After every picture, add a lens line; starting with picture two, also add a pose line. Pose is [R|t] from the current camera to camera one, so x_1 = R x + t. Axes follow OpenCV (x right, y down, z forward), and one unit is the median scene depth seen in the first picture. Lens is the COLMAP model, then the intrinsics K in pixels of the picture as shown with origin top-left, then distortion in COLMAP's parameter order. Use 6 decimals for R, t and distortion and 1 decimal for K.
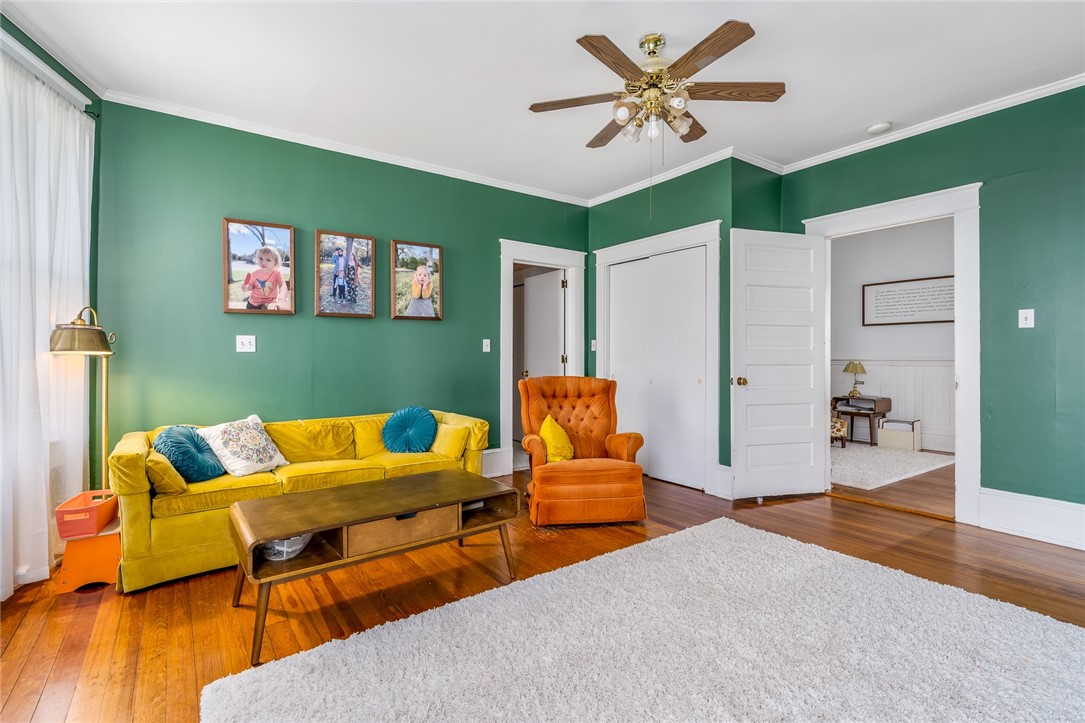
lens RADIAL K [[516.6, 0, 551.8], [0, 516.6, 358.8], [0, 0, 1]] dist [-0.002315, -0.000219]
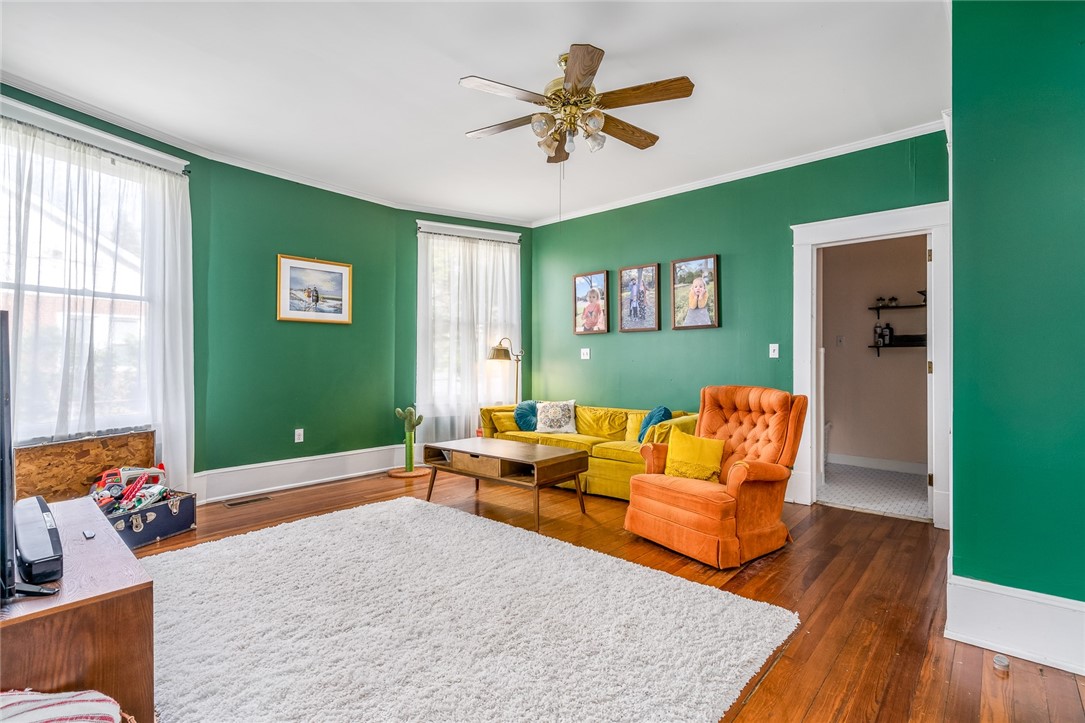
lens RADIAL K [[516.6, 0, 549.6], [0, 516.6, 361.1], [0, 0, 1]] dist [-0.002315, -0.000219]
pose [[0.209317, -0.000578, -0.977848, 0.803997], [-0.006766, 0.999975, -0.002039, -0.003665], [0.977824, 0.007043, 0.209308, 0.522713]]
